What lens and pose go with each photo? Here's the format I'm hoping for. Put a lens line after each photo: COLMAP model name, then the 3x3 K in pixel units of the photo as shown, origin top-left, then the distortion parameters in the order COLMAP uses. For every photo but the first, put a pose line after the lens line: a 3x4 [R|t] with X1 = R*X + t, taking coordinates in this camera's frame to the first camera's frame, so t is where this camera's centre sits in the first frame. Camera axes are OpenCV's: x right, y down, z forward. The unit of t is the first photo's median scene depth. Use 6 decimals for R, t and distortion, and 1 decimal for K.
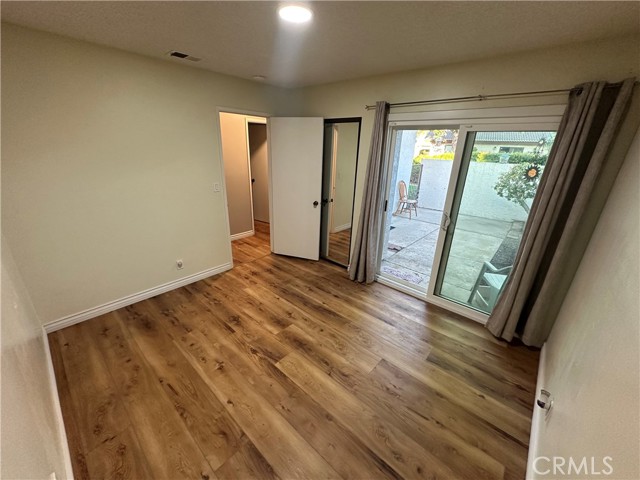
lens RADIAL K [[255.1, 0, 320.6], [0, 255.1, 242.4], [0, 0, 1]] dist [-0.002112, 0.000892]
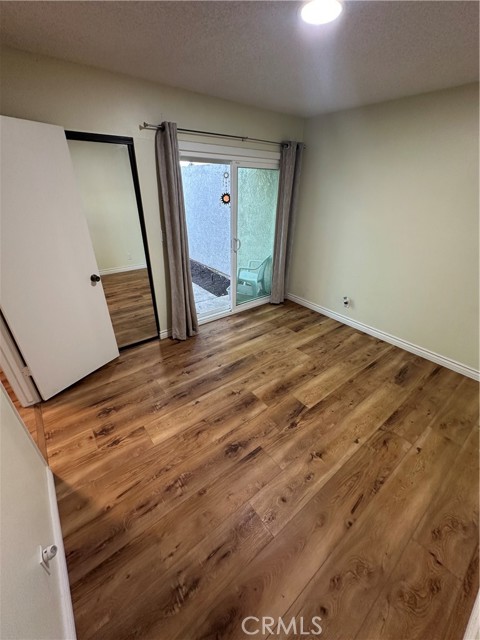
lens RADIAL K [[255.1, 0, 239.6], [0, 255.1, 321.3], [0, 0, 1]] dist [-0.002112, 0.000892]
pose [[0.178046, -0.490128, 0.853273, -0.840667], [0.341984, 0.843897, 0.413383, -0.309718], [-0.922684, 0.218204, 0.317869, 0.760035]]
